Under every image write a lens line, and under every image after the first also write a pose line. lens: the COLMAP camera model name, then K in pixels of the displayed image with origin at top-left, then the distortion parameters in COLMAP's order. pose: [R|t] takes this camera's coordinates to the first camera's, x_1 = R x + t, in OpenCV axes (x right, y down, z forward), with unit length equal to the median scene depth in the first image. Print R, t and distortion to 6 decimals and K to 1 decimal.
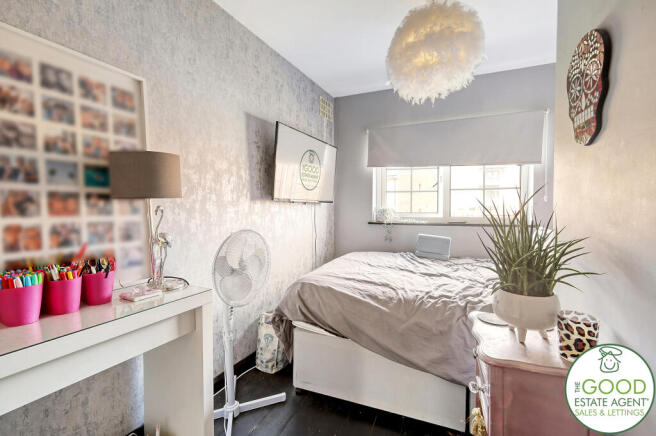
lens RADIAL K [[288.4, 0, 328.0], [0, 288.4, 217.7], [0, 0, 1]] dist [0.011499, 0.000328]
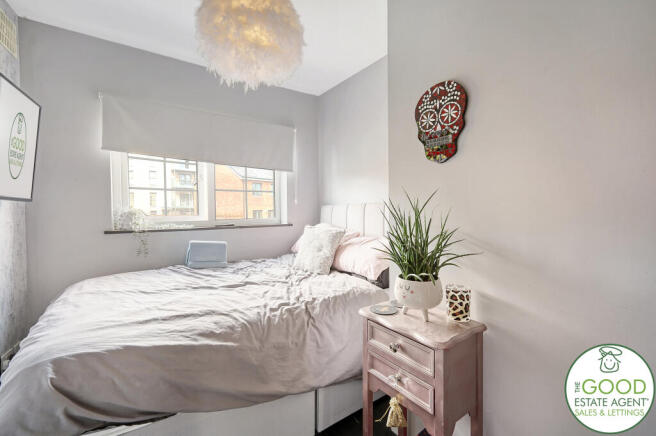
lens RADIAL K [[288.4, 0, 327.9], [0, 288.4, 217.3], [0, 0, 1]] dist [0.011499, 0.000328]
pose [[0.538302, -0.027304, 0.842309, -0.273036], [0.034552, 0.999350, 0.010314, -0.011431], [-0.842043, 0.023551, 0.538896, 0.350068]]
